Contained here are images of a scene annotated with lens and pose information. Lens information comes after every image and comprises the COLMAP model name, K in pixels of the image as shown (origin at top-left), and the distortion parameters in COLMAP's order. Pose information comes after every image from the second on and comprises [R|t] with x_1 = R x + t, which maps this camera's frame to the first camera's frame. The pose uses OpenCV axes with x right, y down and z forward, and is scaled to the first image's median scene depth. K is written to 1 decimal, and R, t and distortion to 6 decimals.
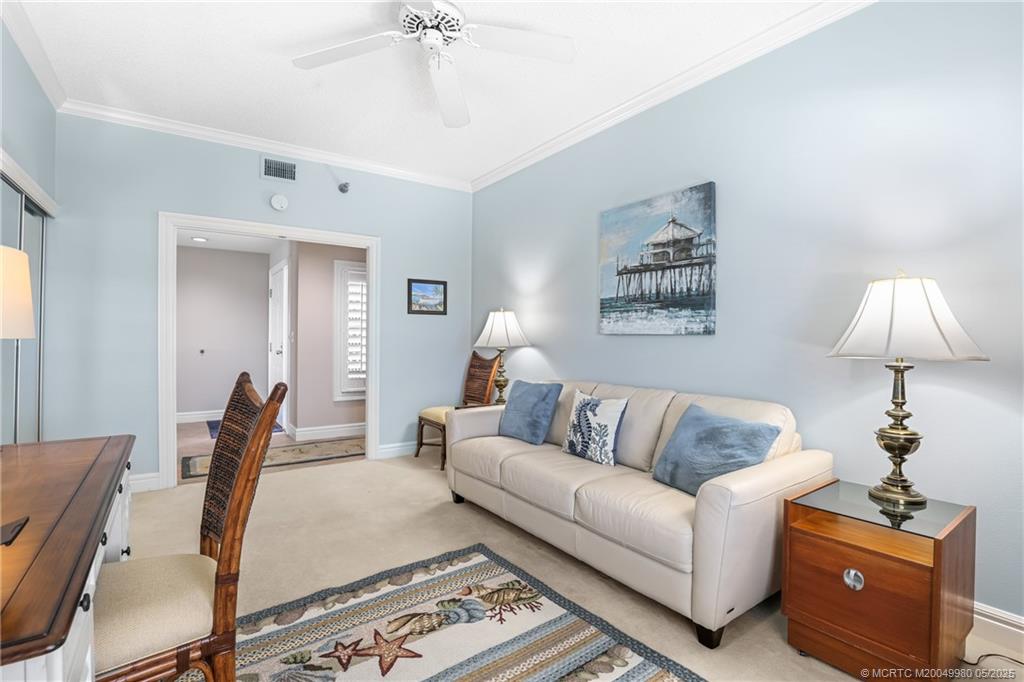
lens RADIAL K [[478.2, 0, 512.3], [0, 478.2, 338.3], [0, 0, 1]] dist [-0.006395, 0.000172]
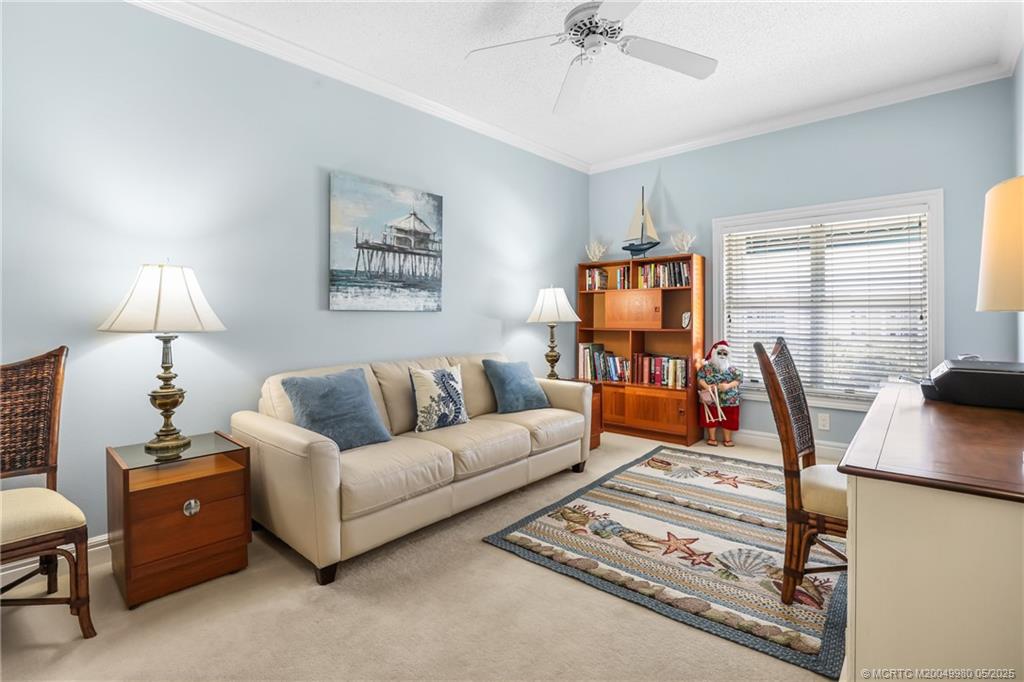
lens RADIAL K [[478.2, 0, 516.3], [0, 478.2, 317.4], [0, 0, 1]] dist [-0.006395, 0.000172]
pose [[-0.222372, -0.000626, 0.974962, -0.884166], [0.013100, 0.999908, 0.003630, 0.006789], [-0.974874, 0.013579, -0.222343, 1.044358]]
